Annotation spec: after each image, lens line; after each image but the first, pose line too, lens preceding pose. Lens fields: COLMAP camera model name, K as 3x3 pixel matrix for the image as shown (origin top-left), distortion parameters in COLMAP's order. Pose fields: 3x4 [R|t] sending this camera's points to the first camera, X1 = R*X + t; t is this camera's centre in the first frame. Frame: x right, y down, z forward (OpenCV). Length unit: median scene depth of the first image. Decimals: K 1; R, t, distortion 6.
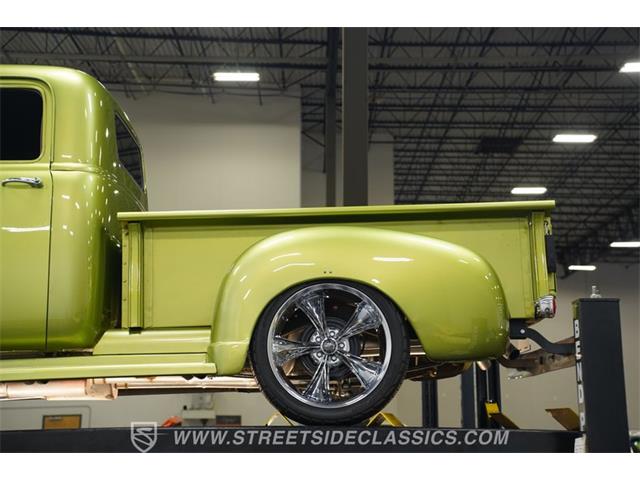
lens RADIAL K [[661.7, 0, 321.1], [0, 661.7, 239.4], [0, 0, 1]] dist [0.125795, 0.023520]
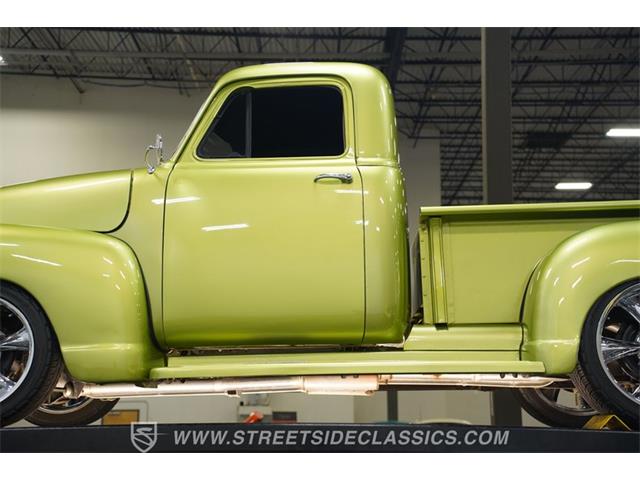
lens RADIAL K [[661.7, 0, 321.1], [0, 661.7, 239.4], [0, 0, 1]] dist [0.125795, 0.023520]
pose [[0.999977, -0.002685, -0.006196, -0.076966], [0.002716, 0.999984, 0.004947, 0.000390], [0.006183, -0.004964, 0.999969, 0.002878]]
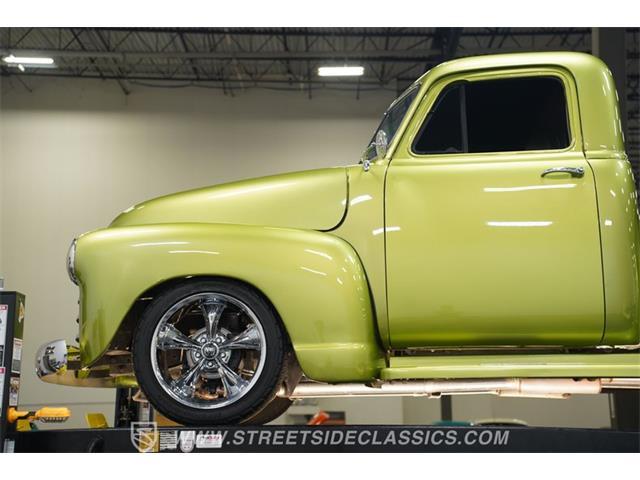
lens RADIAL K [[661.7, 0, 321.1], [0, 661.7, 239.4], [0, 0, 1]] dist [0.125795, 0.023520]
pose [[0.999717, -0.008267, -0.022309, -0.129913], [0.008400, 0.999947, 0.005877, 0.000515], [0.022260, -0.006062, 0.999734, 0.005934]]
